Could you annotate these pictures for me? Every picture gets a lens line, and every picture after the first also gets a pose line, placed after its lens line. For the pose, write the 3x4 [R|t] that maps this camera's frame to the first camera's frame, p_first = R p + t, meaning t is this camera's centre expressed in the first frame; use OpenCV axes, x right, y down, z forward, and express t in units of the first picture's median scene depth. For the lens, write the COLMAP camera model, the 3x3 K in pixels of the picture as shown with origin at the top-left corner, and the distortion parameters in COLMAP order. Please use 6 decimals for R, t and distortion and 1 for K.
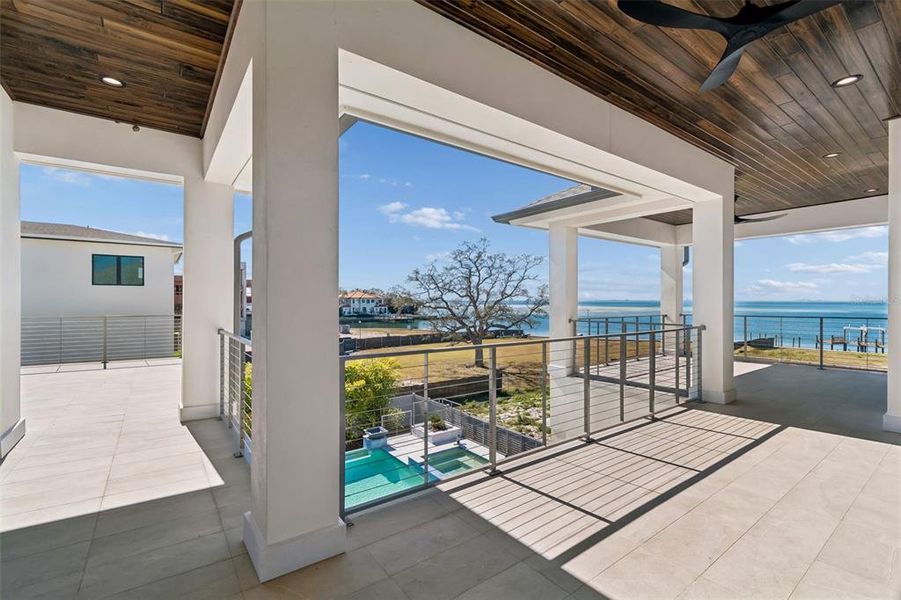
lens RADIAL K [[404.1, 0, 449.2], [0, 404.1, 300.6], [0, 0, 1]] dist [0.003010, -0.001013]
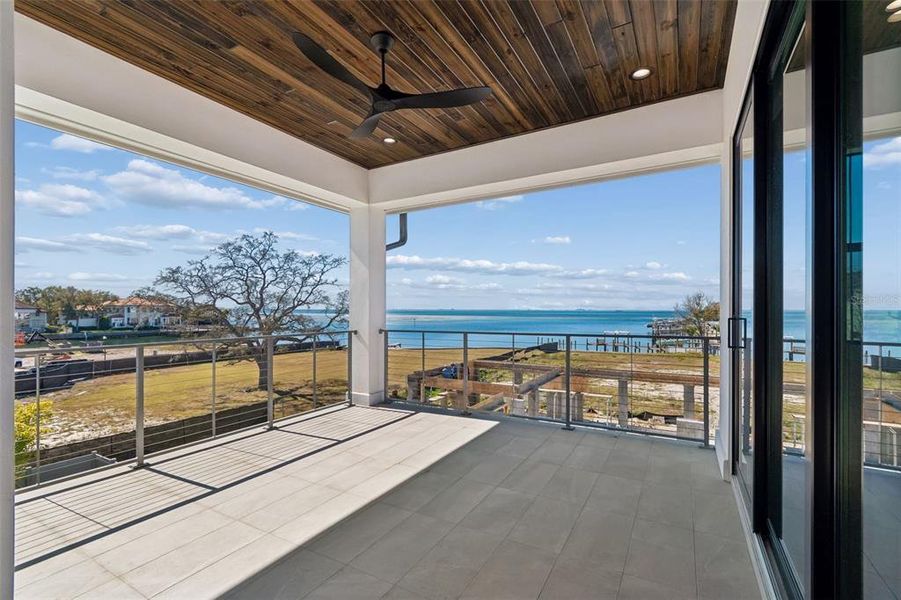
lens RADIAL K [[404.1, 0, 452.6], [0, 404.1, 306.1], [0, 0, 1]] dist [0.003010, -0.001013]
pose [[0.915698, 0.004886, 0.401837, 0.092407], [-0.001386, 0.999959, -0.009000, 0.001472], [-0.401864, 0.007684, 0.915667, 0.093569]]
